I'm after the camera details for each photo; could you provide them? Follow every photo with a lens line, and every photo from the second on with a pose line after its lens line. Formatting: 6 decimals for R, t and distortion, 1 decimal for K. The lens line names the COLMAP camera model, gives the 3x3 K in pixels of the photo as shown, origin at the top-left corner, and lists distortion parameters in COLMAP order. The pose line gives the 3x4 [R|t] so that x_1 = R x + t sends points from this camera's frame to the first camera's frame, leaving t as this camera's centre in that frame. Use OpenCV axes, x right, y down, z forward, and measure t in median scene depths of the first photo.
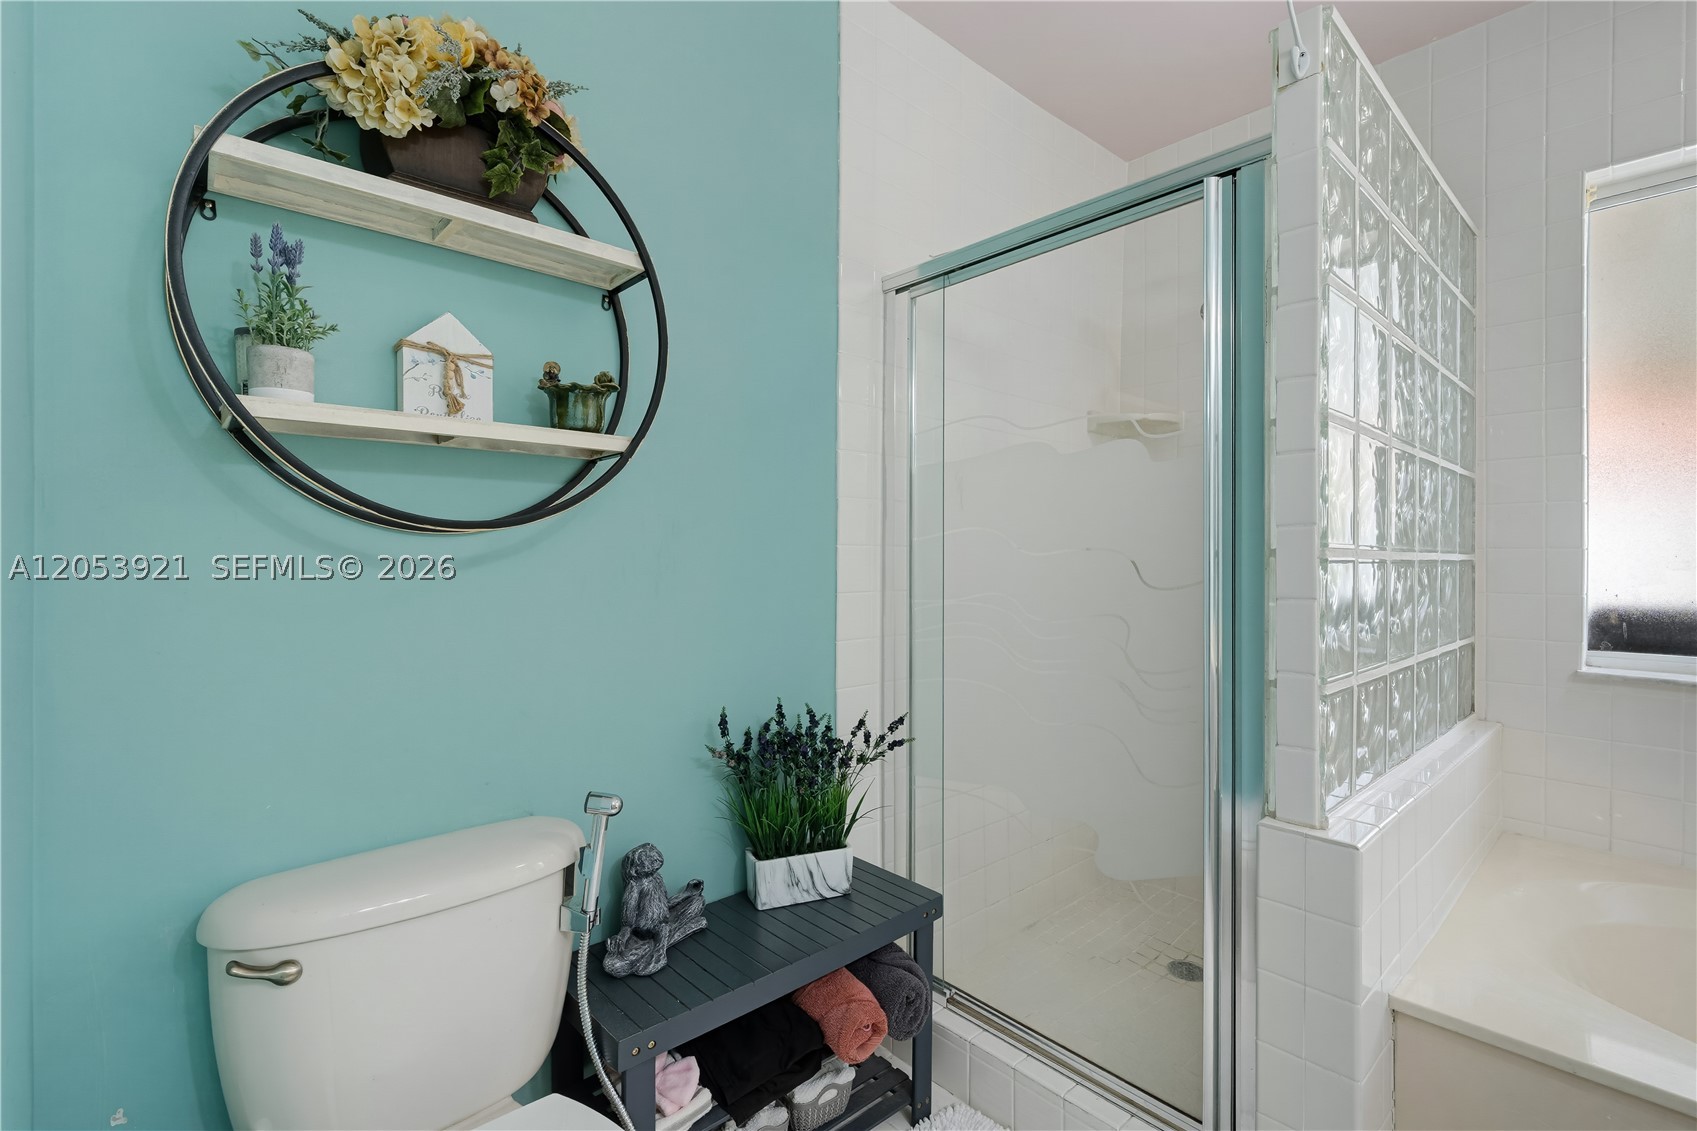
lens RADIAL K [[769.5, 0, 844.0], [0, 769.5, 556.2], [0, 0, 1]] dist [0.000481, 0.000327]
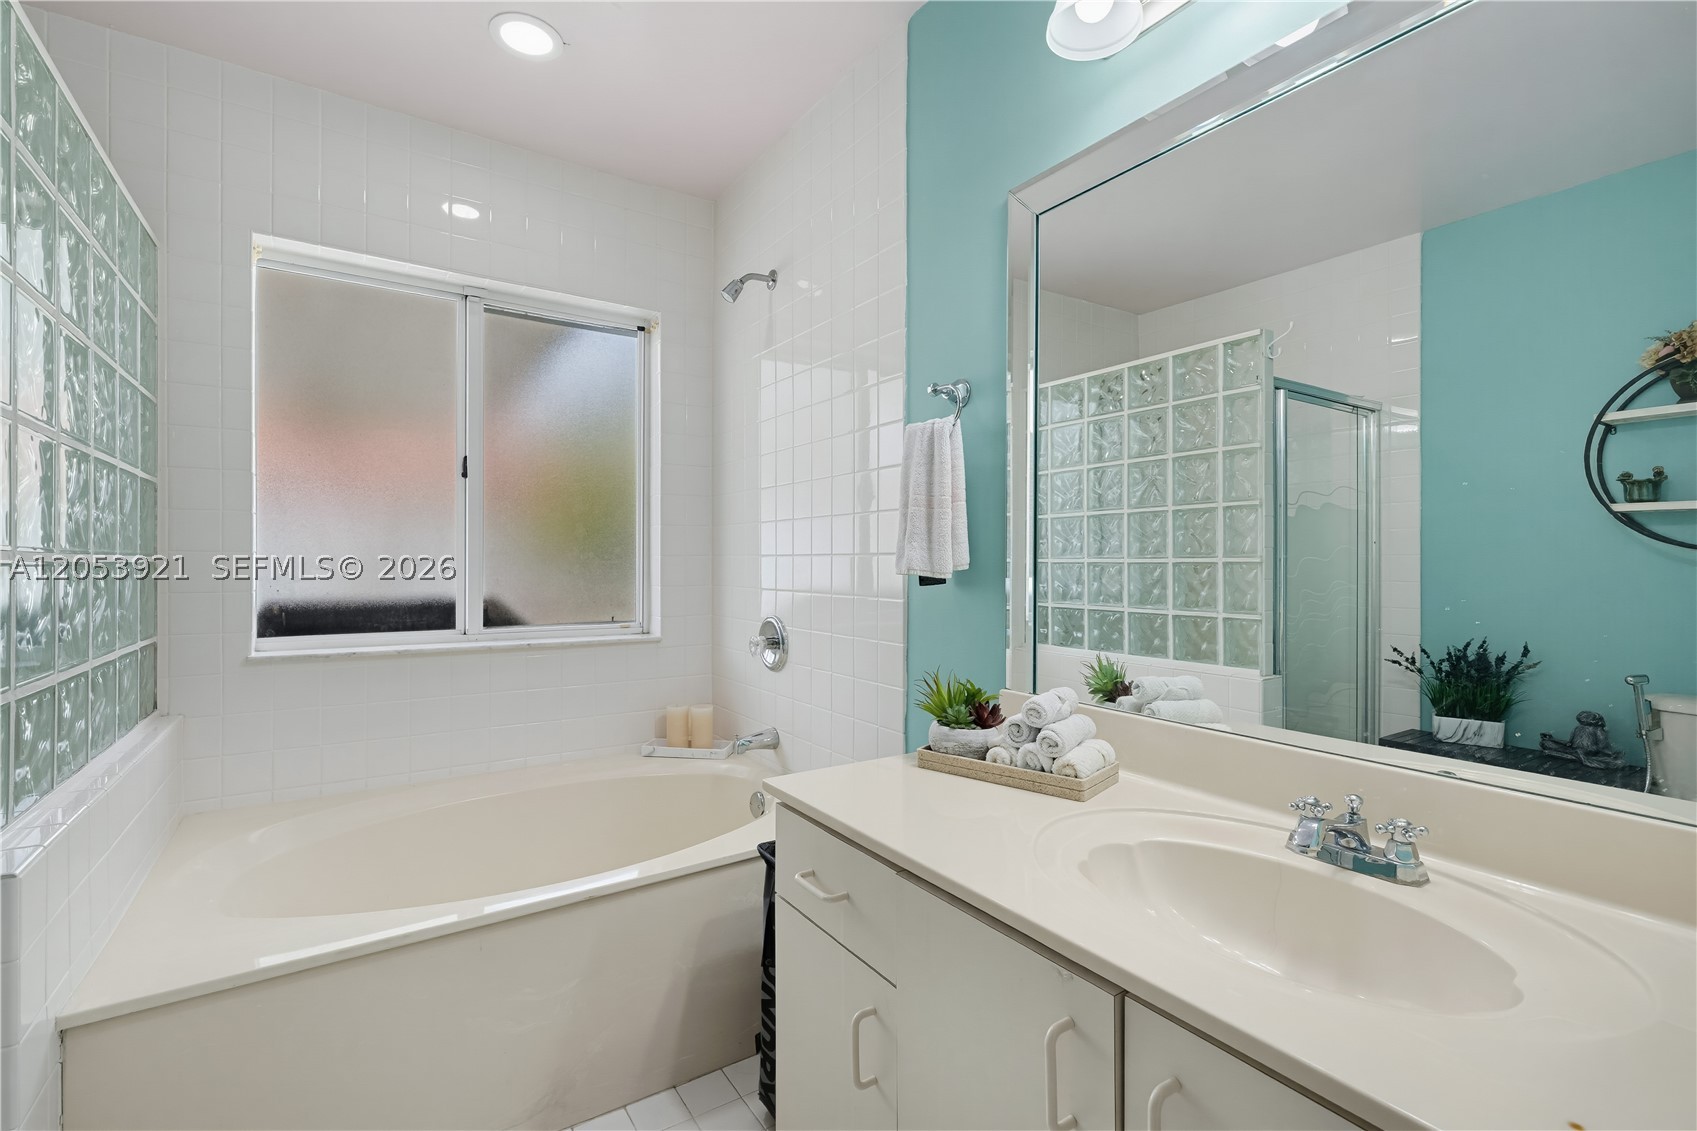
lens RADIAL K [[767.0, 0, 845.9], [0, 767.0, 563.6], [0, 0, 1]] dist [-0.000089, 0.000775]
pose [[0.160285, -0.005076, 0.987058, -0.056337], [-0.003366, 0.999978, 0.005689, -0.002186], [-0.987065, -0.004234, 0.160265, -0.090580]]
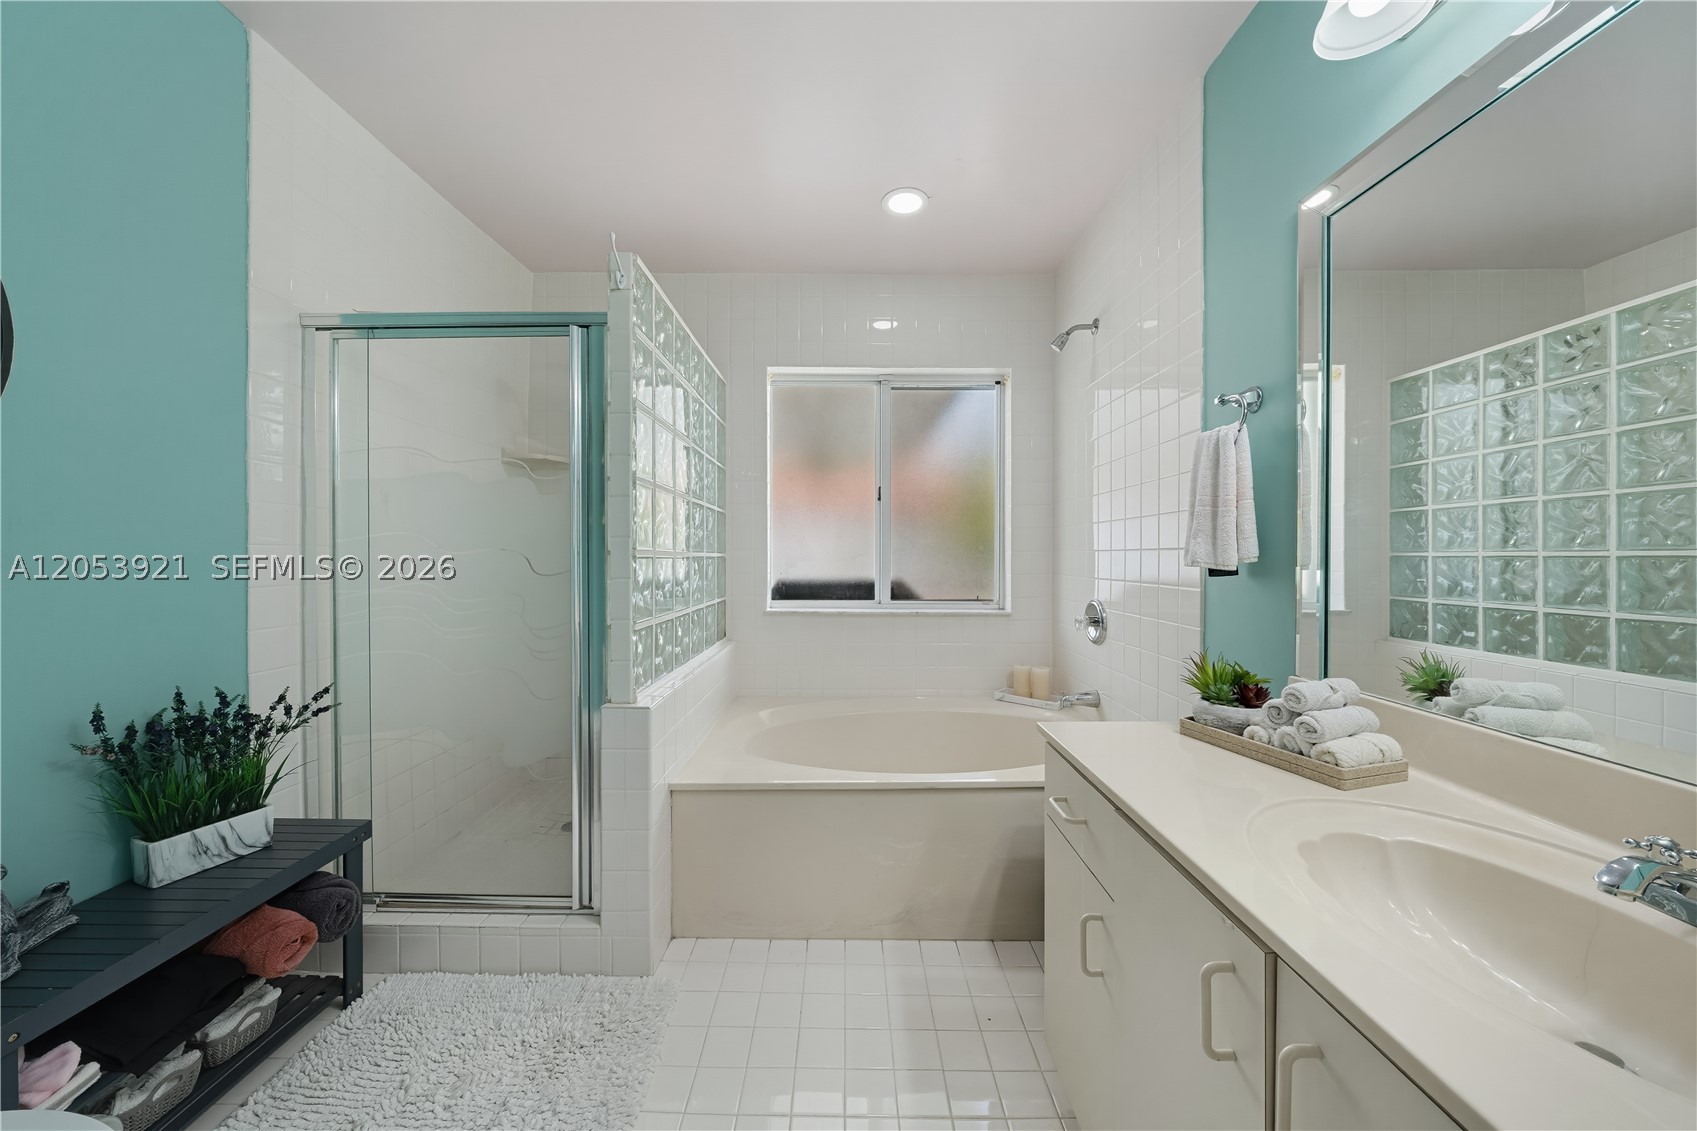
lens RADIAL K [[589.2, 0, 847.9], [0, 589.2, 560.3], [0, 0, 1]] dist [-0.007290, 0.000207]
pose [[0.682851, -0.007983, 0.730514, -0.040094], [0.000075, 0.999941, 0.010857, -0.001184], [-0.730557, -0.007359, 0.682812, -0.246502]]
